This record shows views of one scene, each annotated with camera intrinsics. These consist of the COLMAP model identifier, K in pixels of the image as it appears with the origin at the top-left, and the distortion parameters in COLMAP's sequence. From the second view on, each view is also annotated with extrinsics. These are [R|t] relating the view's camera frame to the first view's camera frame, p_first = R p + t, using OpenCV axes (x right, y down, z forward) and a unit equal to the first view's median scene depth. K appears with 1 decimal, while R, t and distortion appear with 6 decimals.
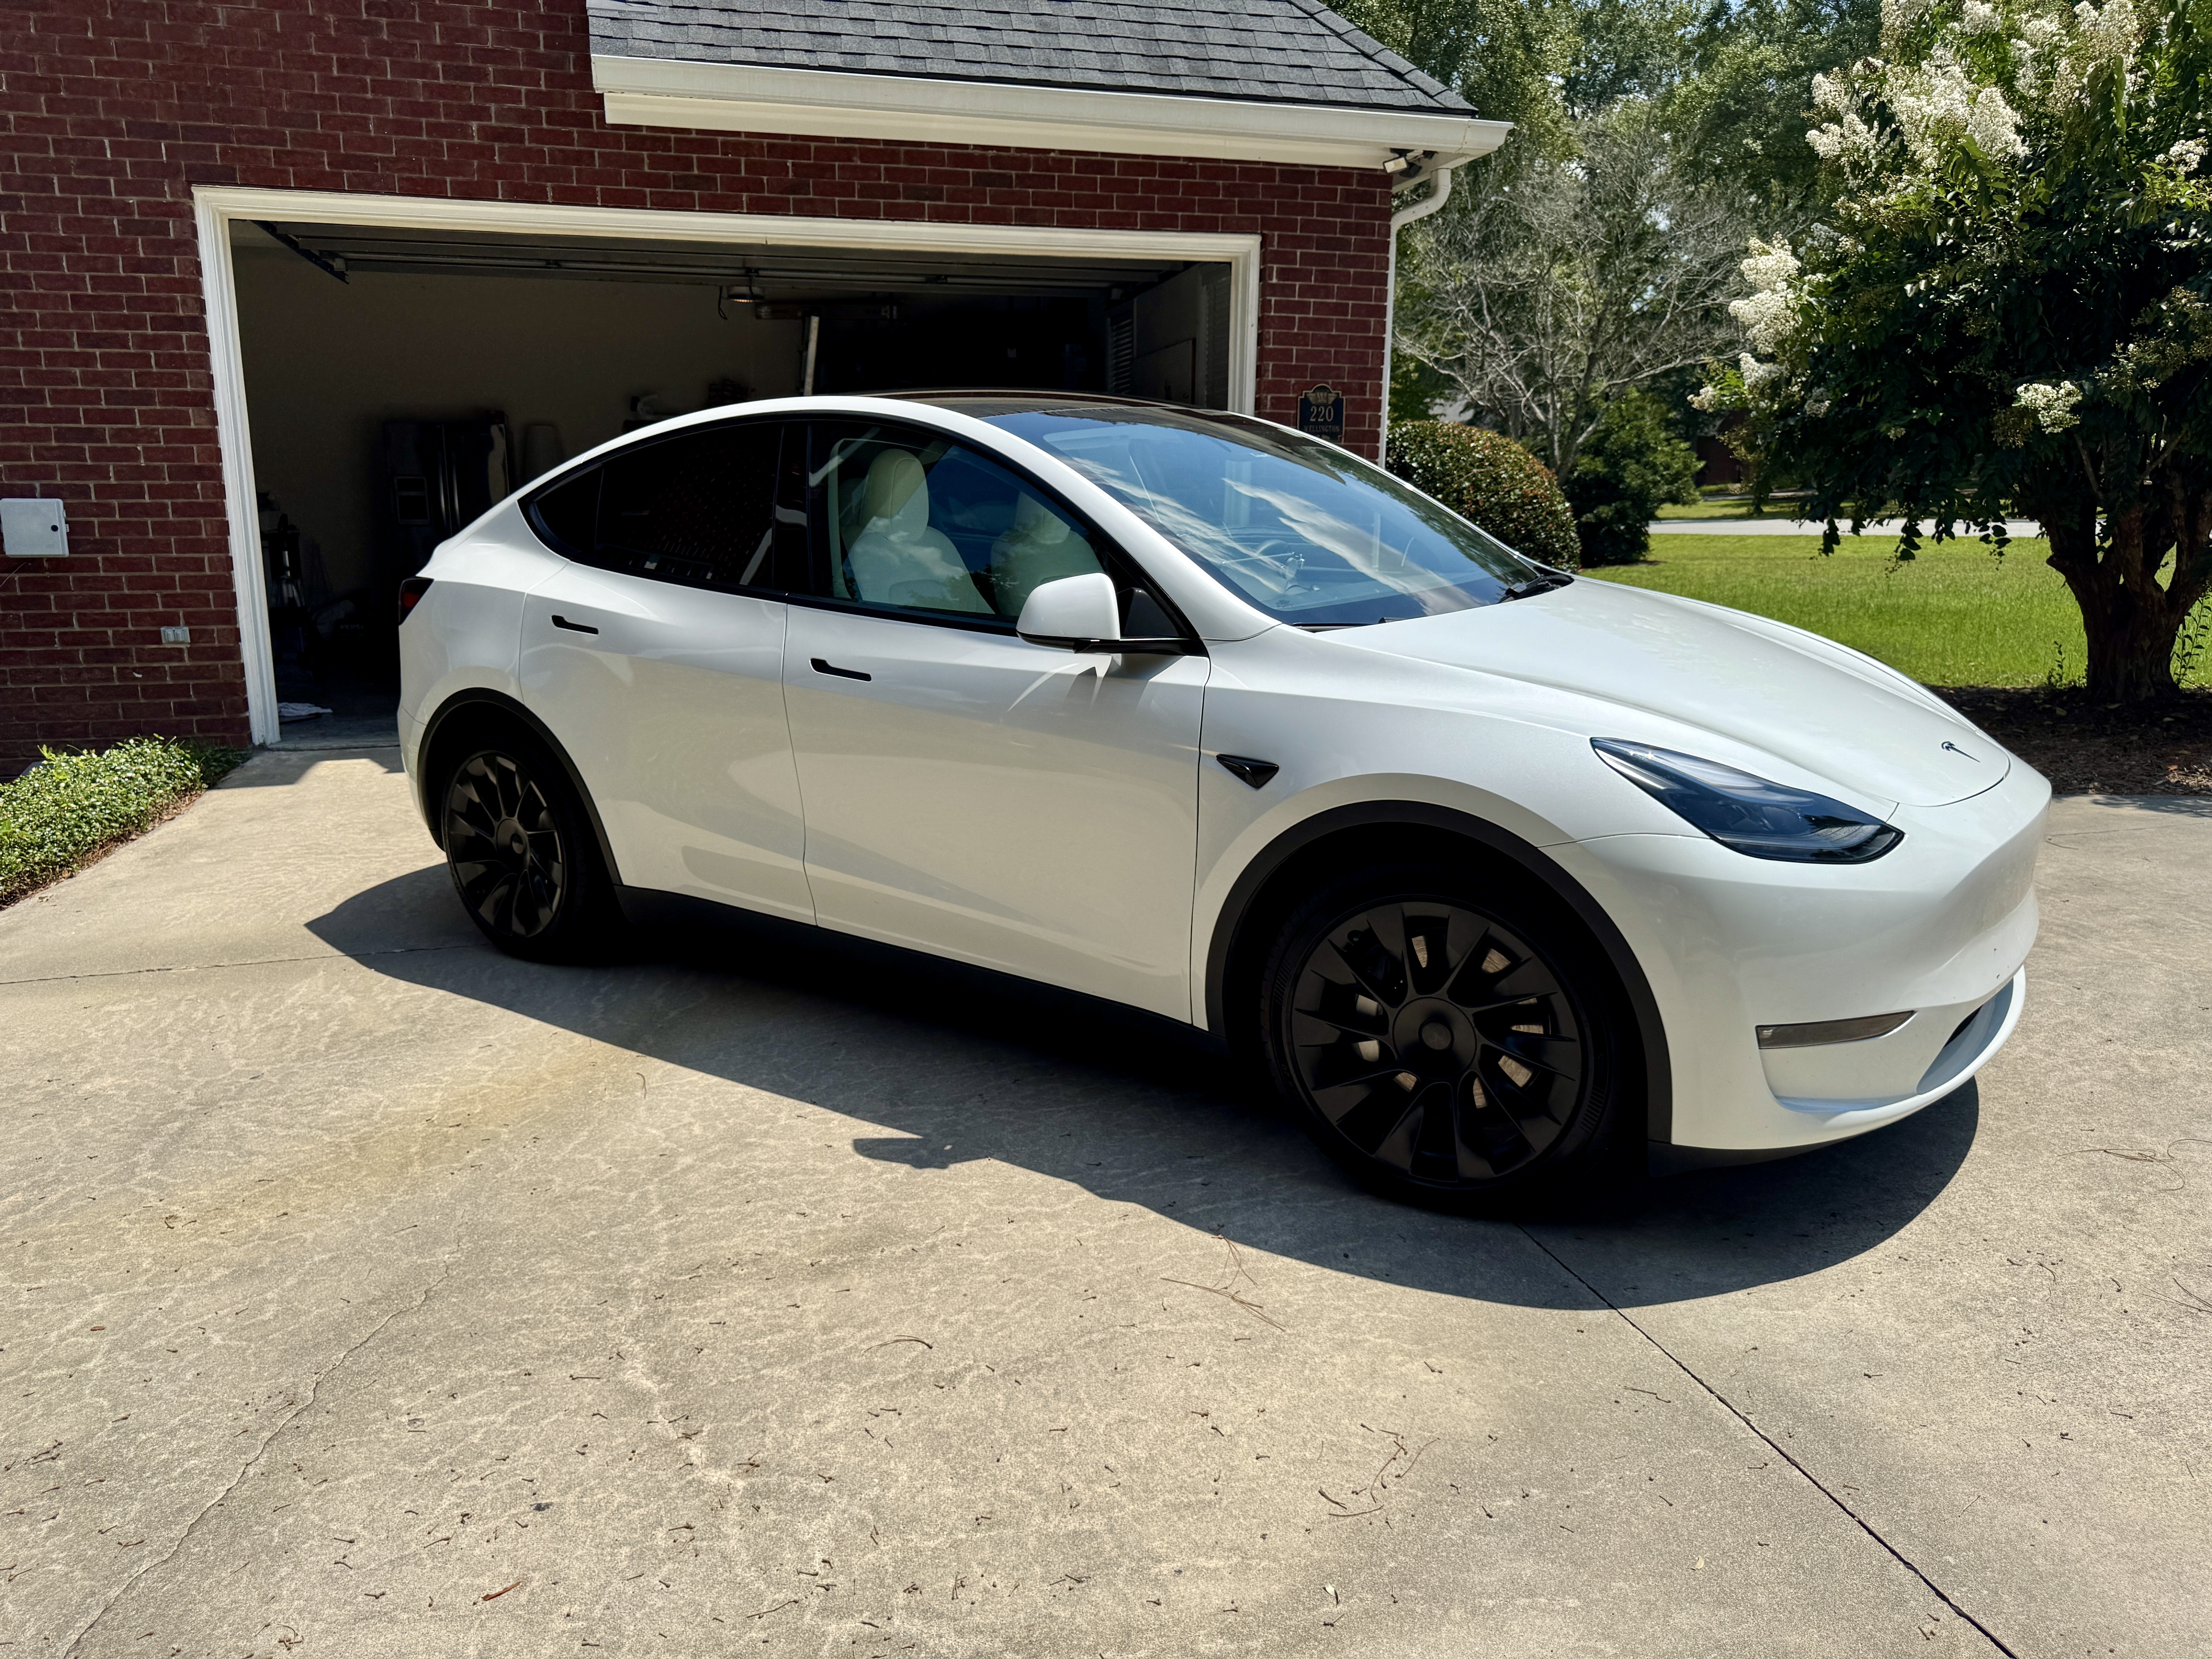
lens RADIAL K [[1566.1, 0, 1086.3], [0, 1566.1, 835.8], [0, 0, 1]] dist [0.032479, -0.037025]
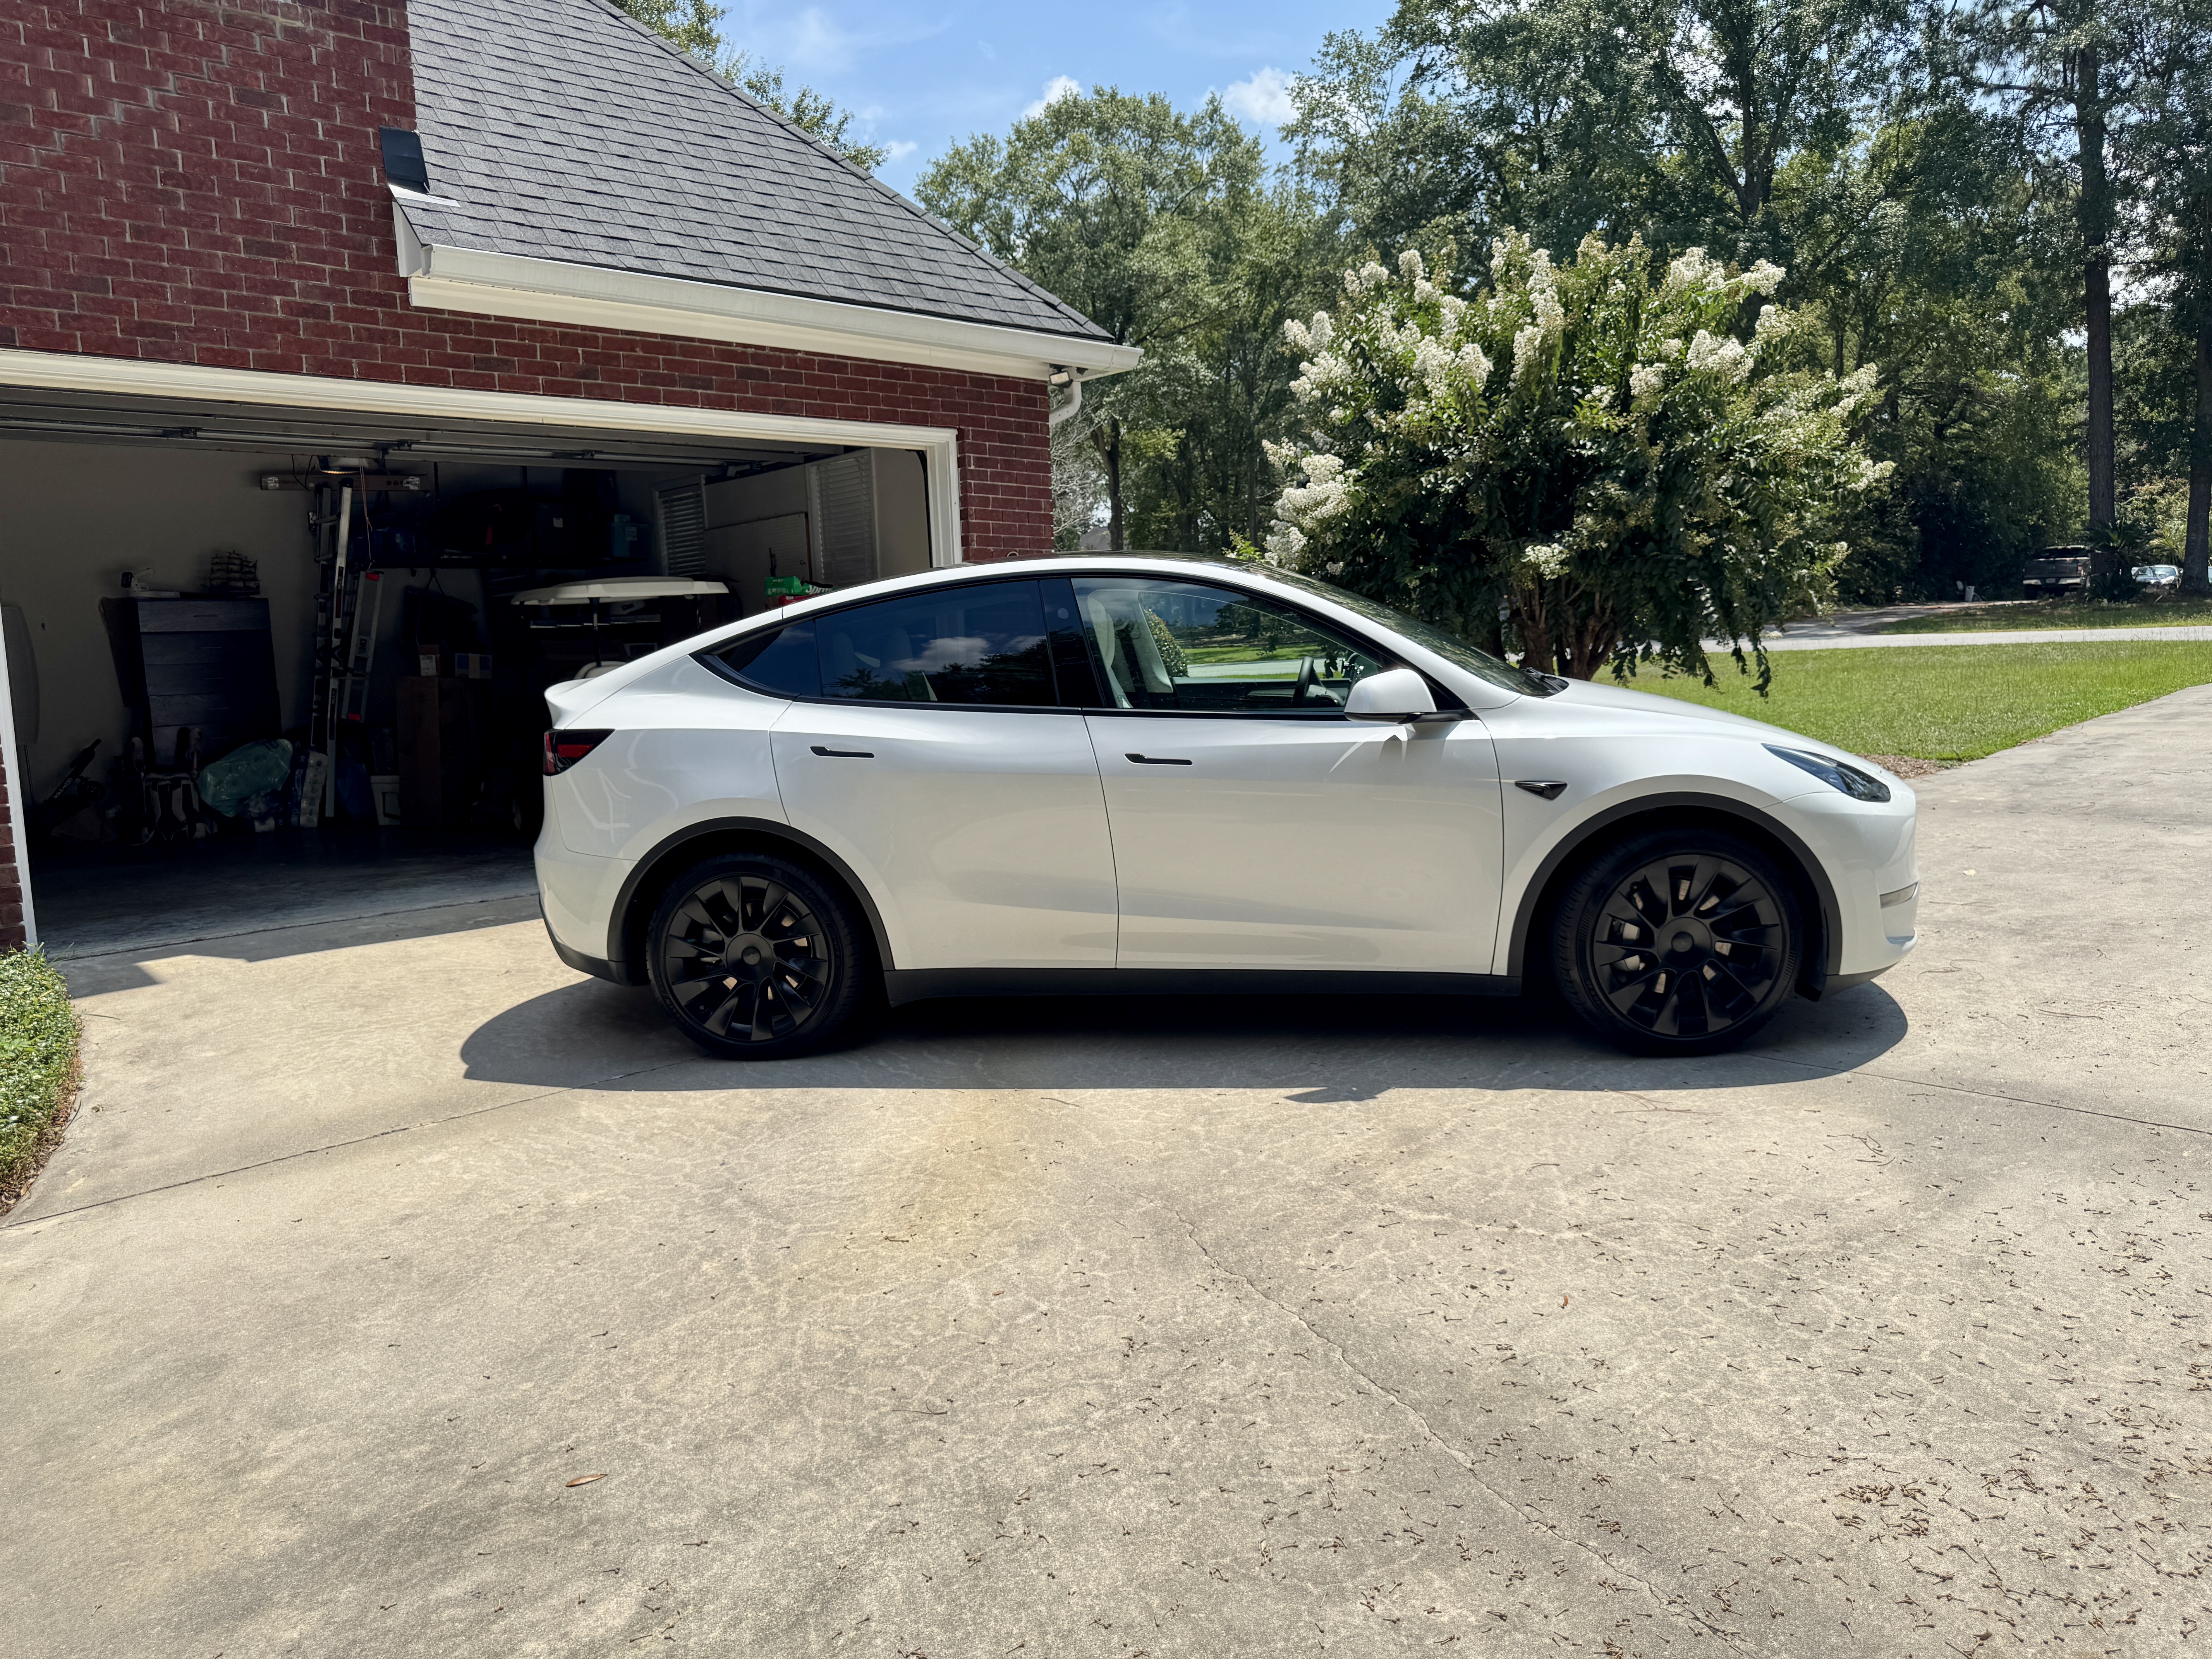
lens RADIAL K [[1566.1, 0, 1085.2], [0, 1566.1, 864.2], [0, 0, 1]] dist [0.032479, -0.037025]
pose [[0.884459, -0.098679, 0.456065, -0.441688], [0.138815, 0.988775, -0.055266, 0.023610], [-0.445492, 0.112189, 0.888229, -0.063519]]
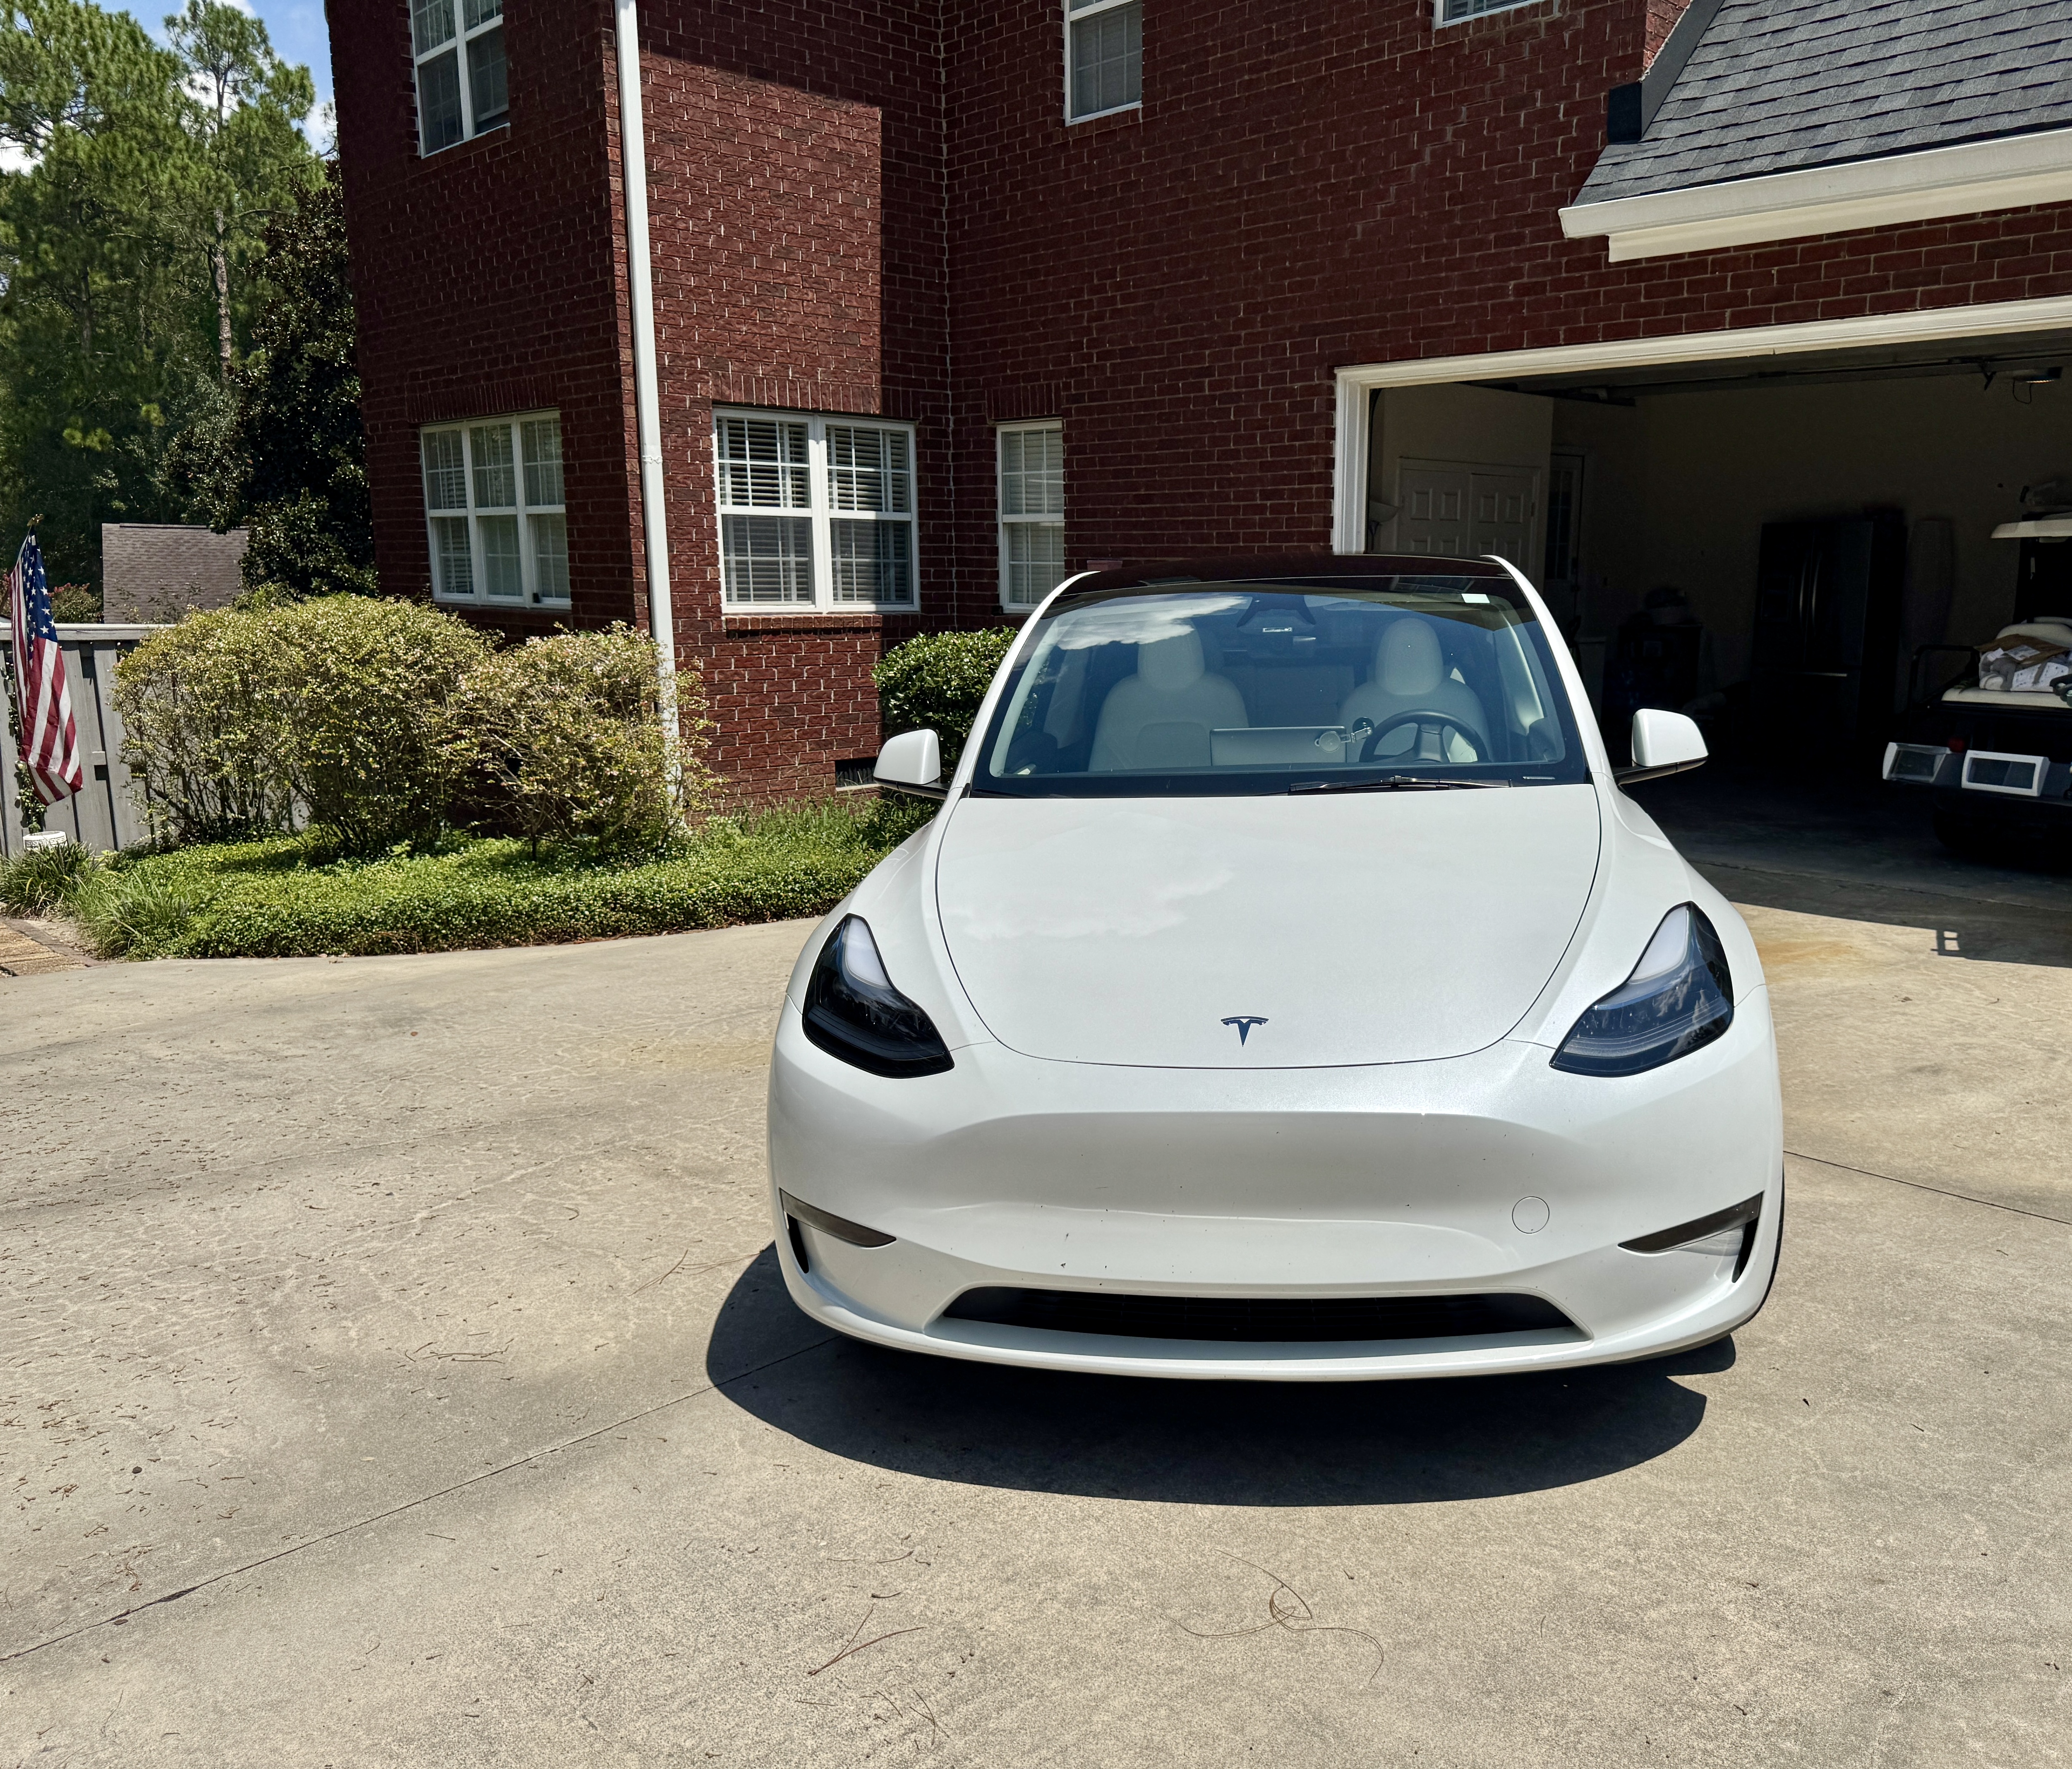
lens RADIAL K [[1644.0, 0, 1186.6], [0, 1644.0, 920.4], [0, 0, 1]] dist [0.058282, -0.096614]
pose [[0.516174, 0.181522, -0.837027, 0.577200], [-0.183630, 0.978012, 0.098857, -0.087529], [0.836567, 0.102676, 0.538157, 0.230278]]
